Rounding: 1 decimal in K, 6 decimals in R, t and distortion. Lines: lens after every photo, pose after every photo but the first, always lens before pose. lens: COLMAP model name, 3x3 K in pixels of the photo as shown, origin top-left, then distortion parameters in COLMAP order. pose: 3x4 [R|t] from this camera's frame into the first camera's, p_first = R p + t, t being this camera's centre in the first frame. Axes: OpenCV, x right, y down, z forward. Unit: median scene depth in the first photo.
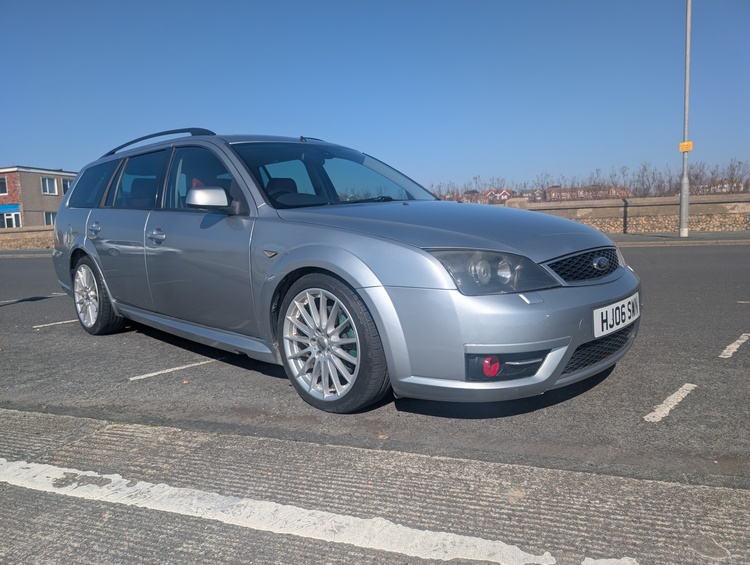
lens RADIAL K [[521.5, 0, 373.7], [0, 521.5, 282.7], [0, 0, 1]] dist [-0.002941, -0.002088]
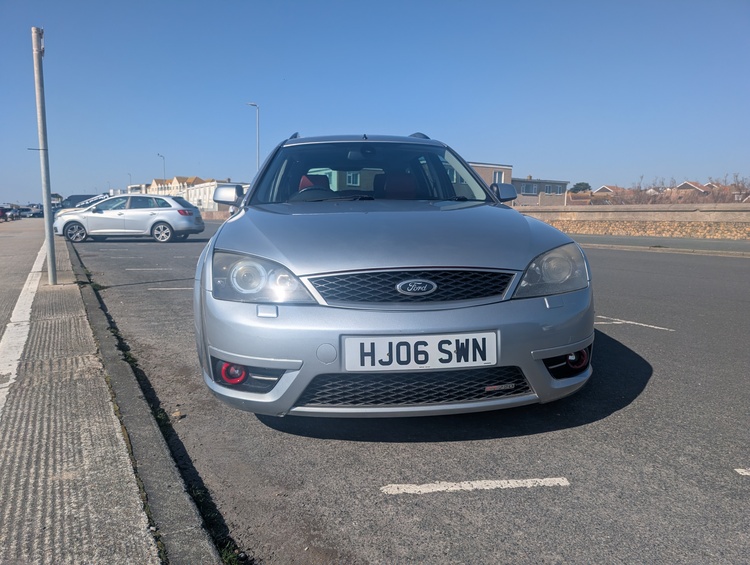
lens RADIAL K [[521.5, 0, 373.2], [0, 521.5, 280.6], [0, 0, 1]] dist [-0.002941, -0.002088]
pose [[0.773457, 0.112019, -0.623872, 0.974091], [-0.098921, 0.993532, 0.055754, -0.091468], [0.626082, 0.018591, 0.779535, 0.366599]]
